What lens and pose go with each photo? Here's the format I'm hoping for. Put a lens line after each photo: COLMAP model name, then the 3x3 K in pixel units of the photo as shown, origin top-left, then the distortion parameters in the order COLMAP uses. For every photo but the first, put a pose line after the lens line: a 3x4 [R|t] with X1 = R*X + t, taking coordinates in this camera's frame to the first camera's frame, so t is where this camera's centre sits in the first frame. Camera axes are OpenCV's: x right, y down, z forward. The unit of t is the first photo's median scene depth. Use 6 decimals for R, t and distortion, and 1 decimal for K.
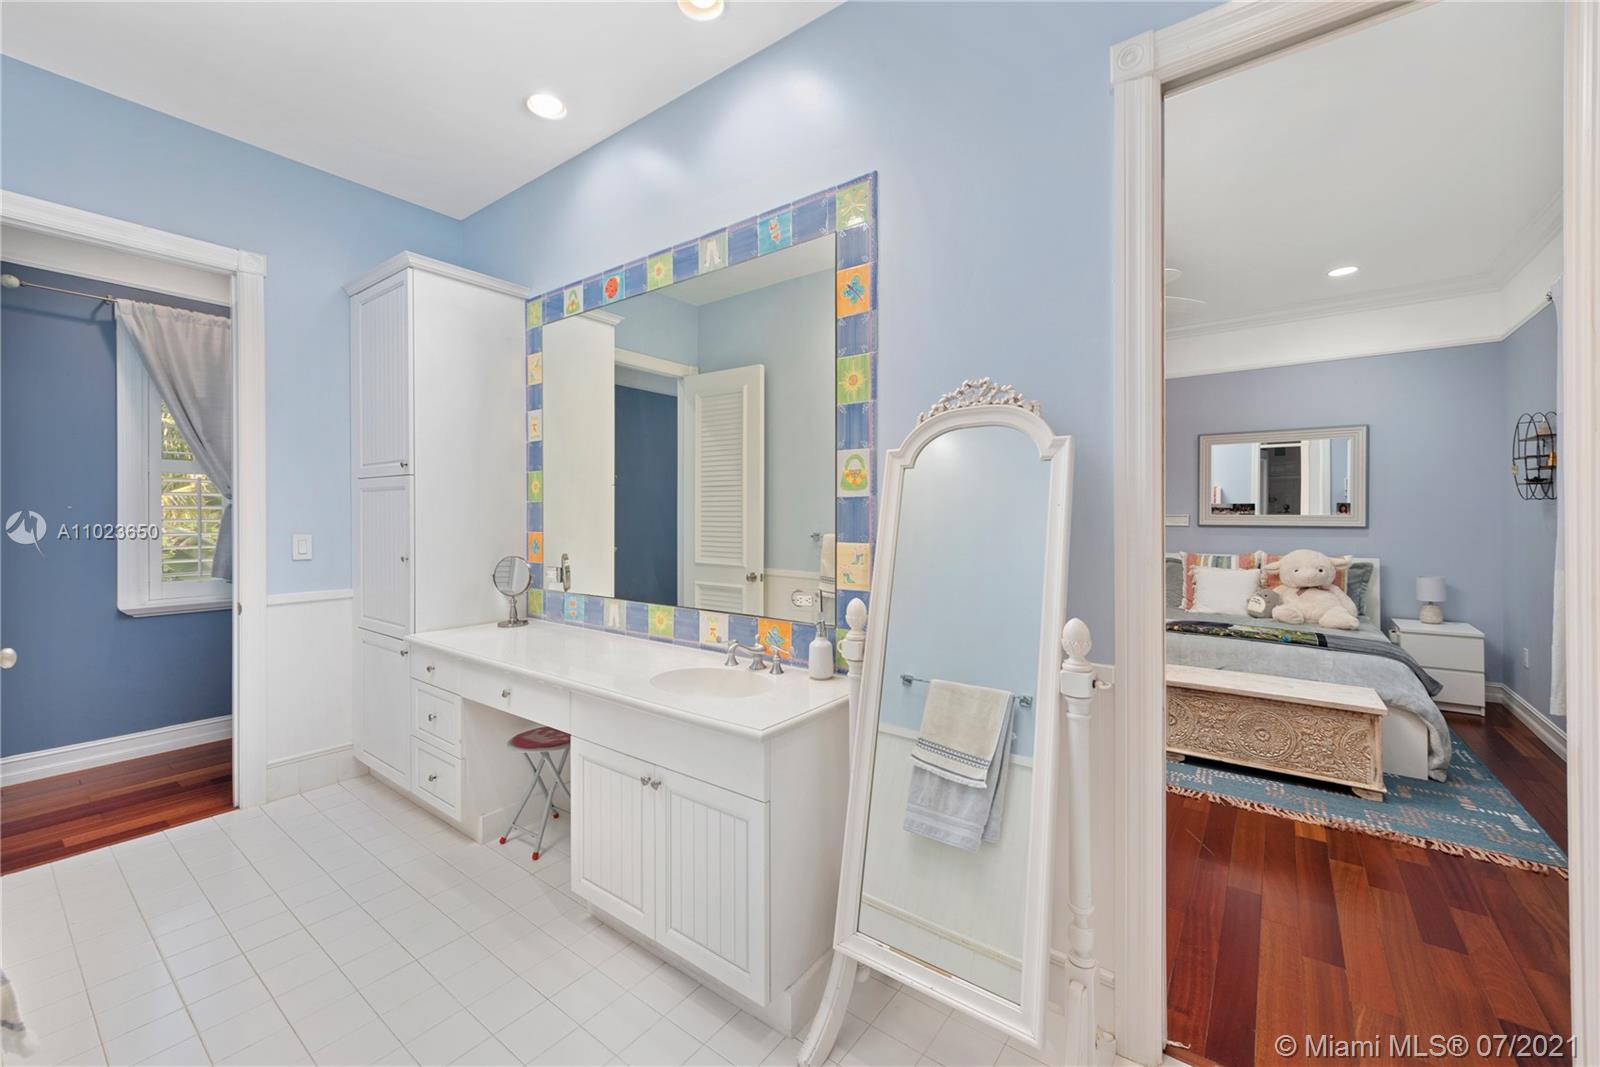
lens RADIAL K [[637.8, 0, 801.0], [0, 637.8, 510.1], [0, 0, 1]] dist [-0.000045, -0.000066]
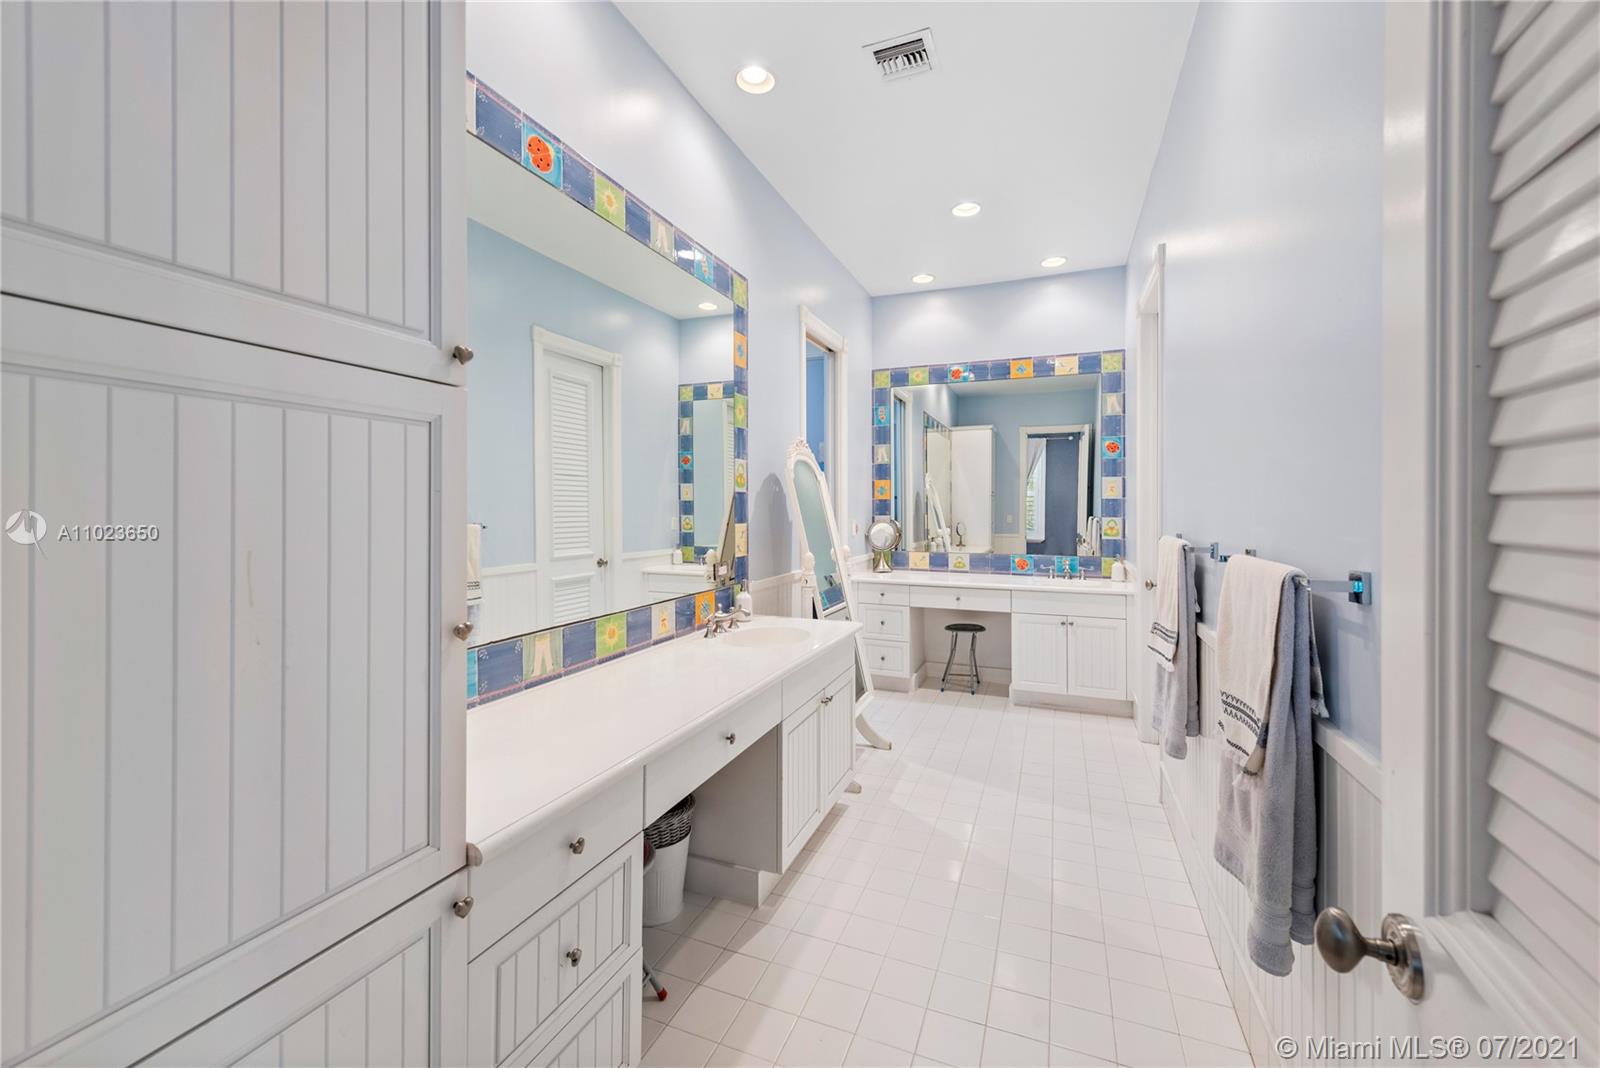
lens RADIAL K [[637.8, 0, 801.0], [0, 637.8, 510.6], [0, 0, 1]] dist [-0.000045, -0.000066]
pose [[-0.260662, -0.001567, 0.965429, -1.075765], [0.001090, 0.999998, 0.001918, 0.015022], [-0.965429, 0.001553, -0.260660, 0.988575]]
